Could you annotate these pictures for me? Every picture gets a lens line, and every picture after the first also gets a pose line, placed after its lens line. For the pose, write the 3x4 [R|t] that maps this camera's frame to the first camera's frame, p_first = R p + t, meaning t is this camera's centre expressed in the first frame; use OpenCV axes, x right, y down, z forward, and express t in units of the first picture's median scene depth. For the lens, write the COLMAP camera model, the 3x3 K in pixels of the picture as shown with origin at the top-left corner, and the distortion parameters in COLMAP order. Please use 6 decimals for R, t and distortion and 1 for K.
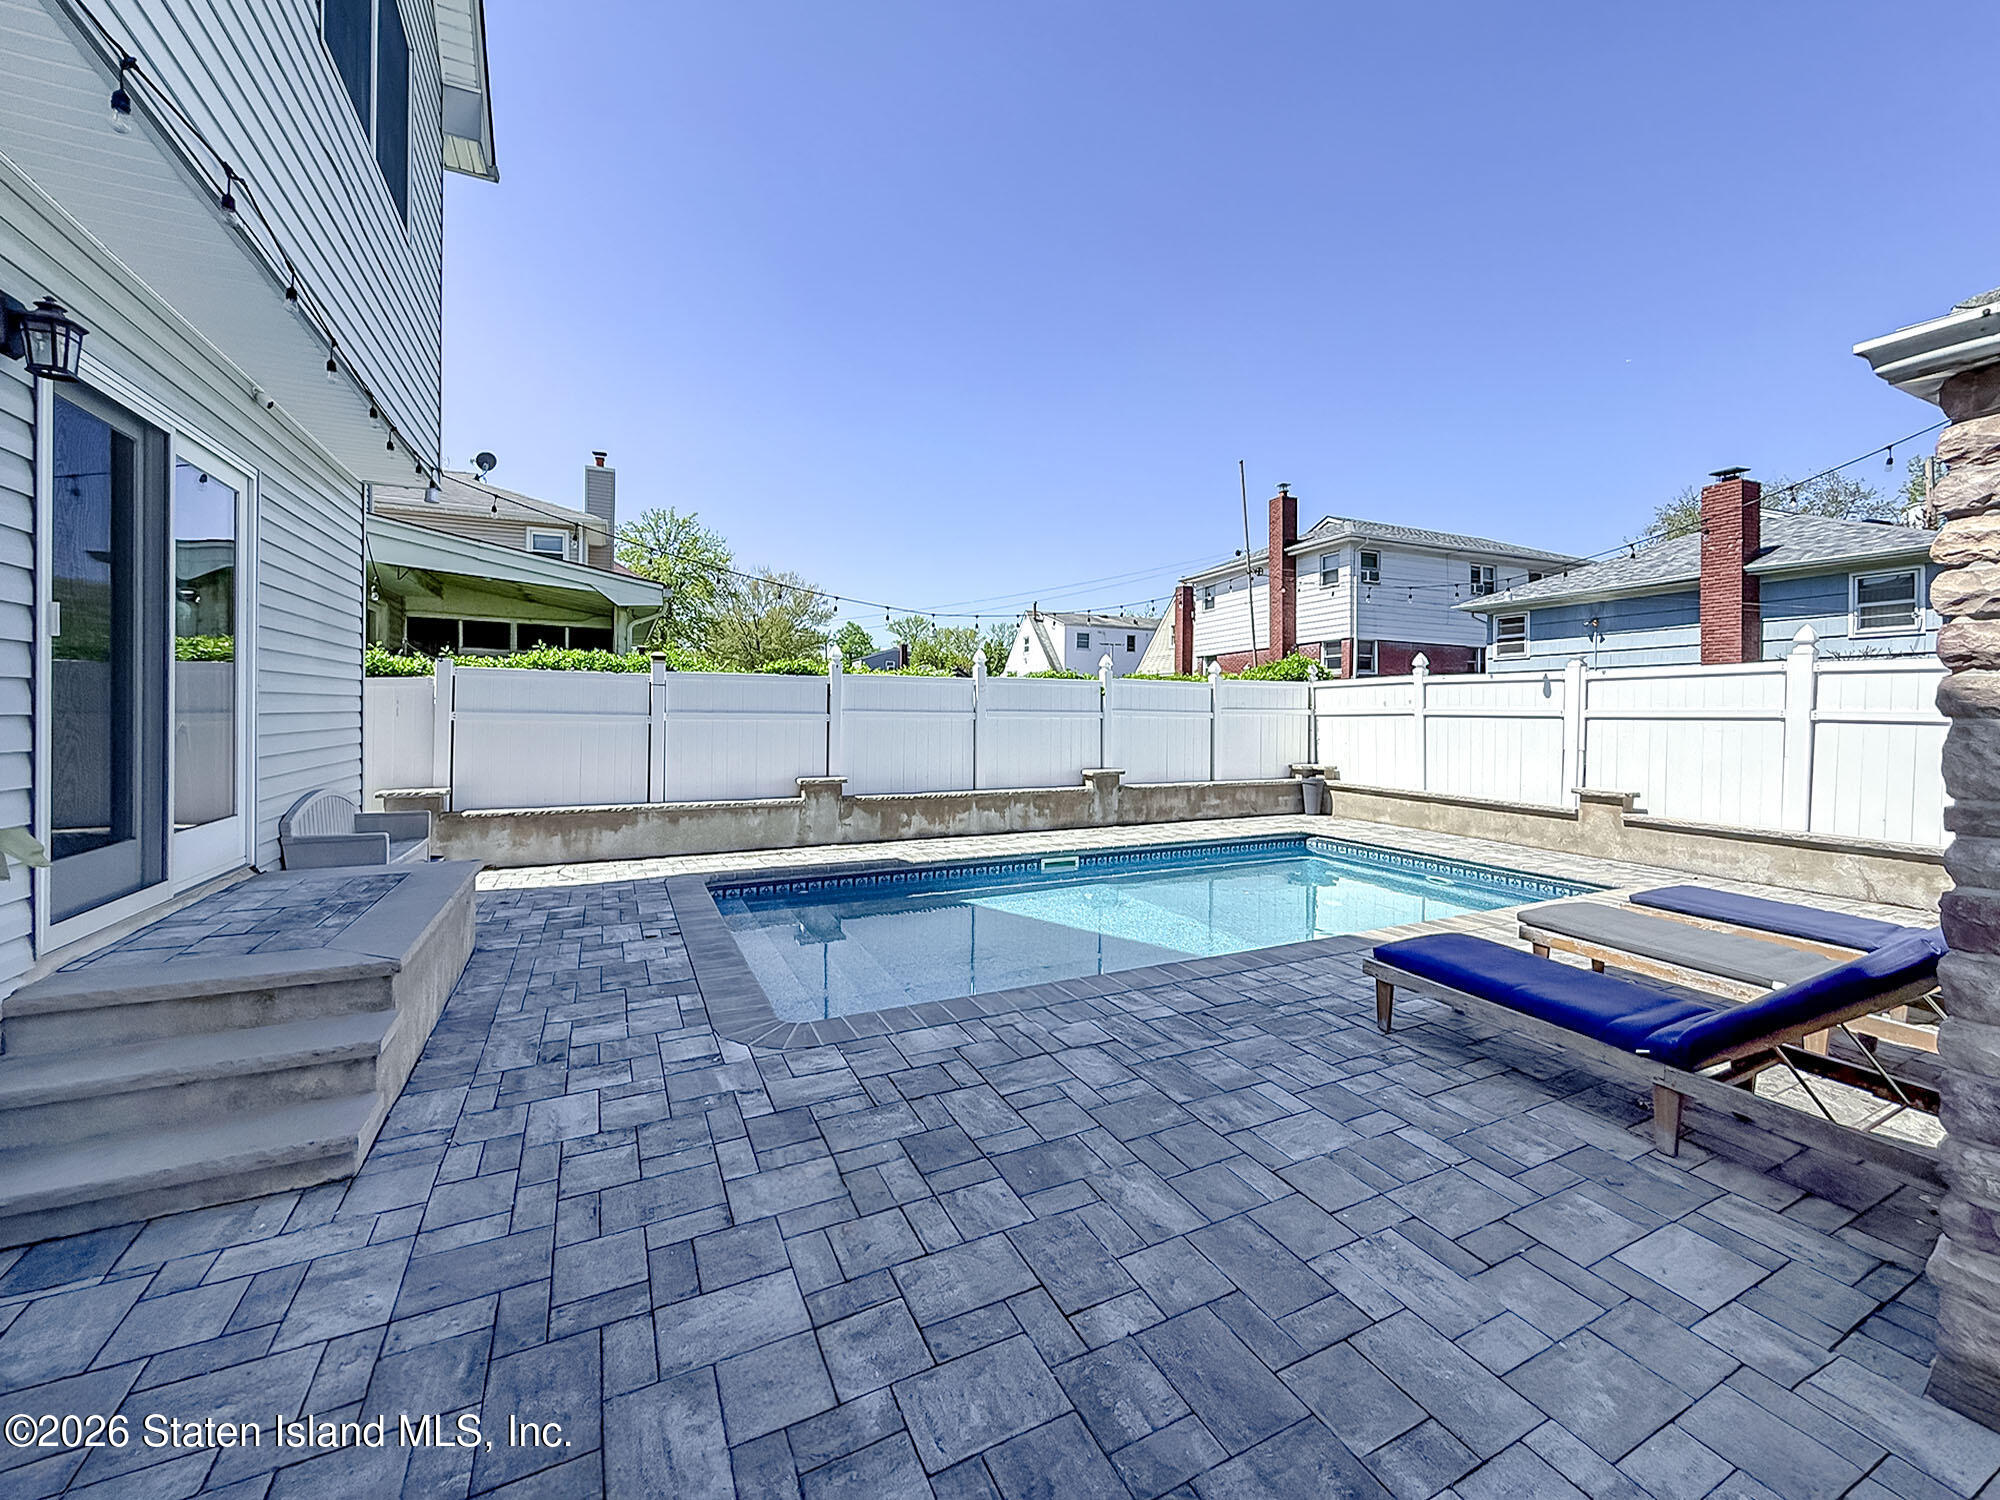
lens RADIAL K [[785.0, 0, 1005.6], [0, 785.0, 717.3], [0, 0, 1]] dist [-0.000442, -0.000049]
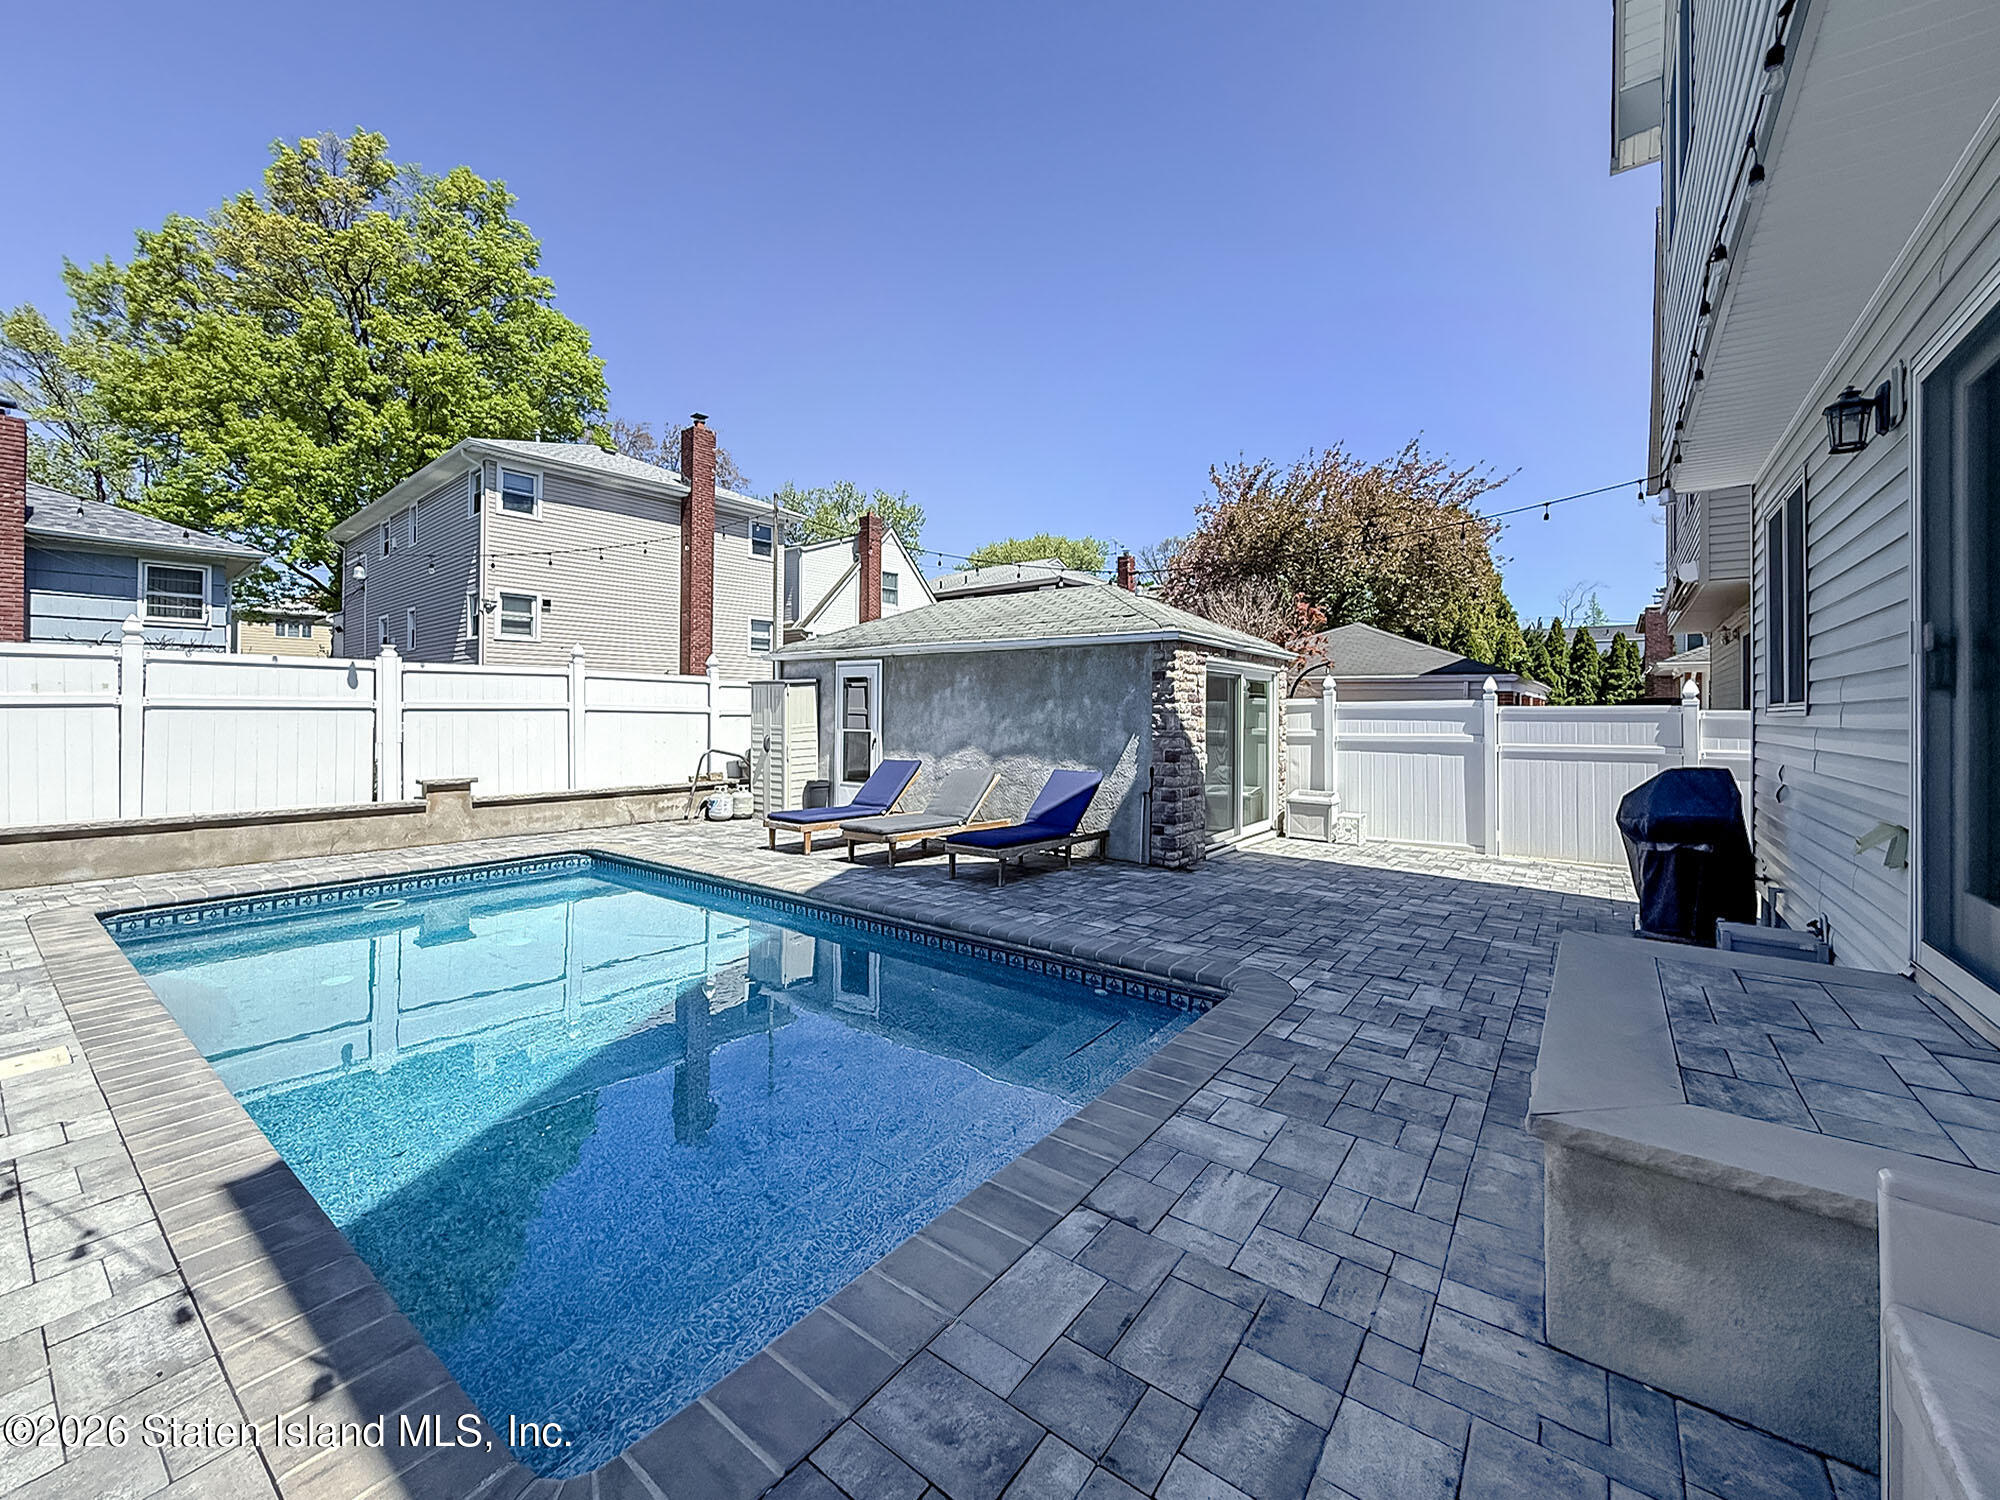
lens RADIAL K [[801.0, 0, 994.9], [0, 801.0, 708.0], [0, 0, 1]] dist [-0.001831, -0.000126]
pose [[-0.440959, -0.008290, 0.897489, -0.511976], [-0.003475, 0.999966, 0.007529, -0.011802], [-0.897521, 0.000201, -0.440972, 0.801049]]
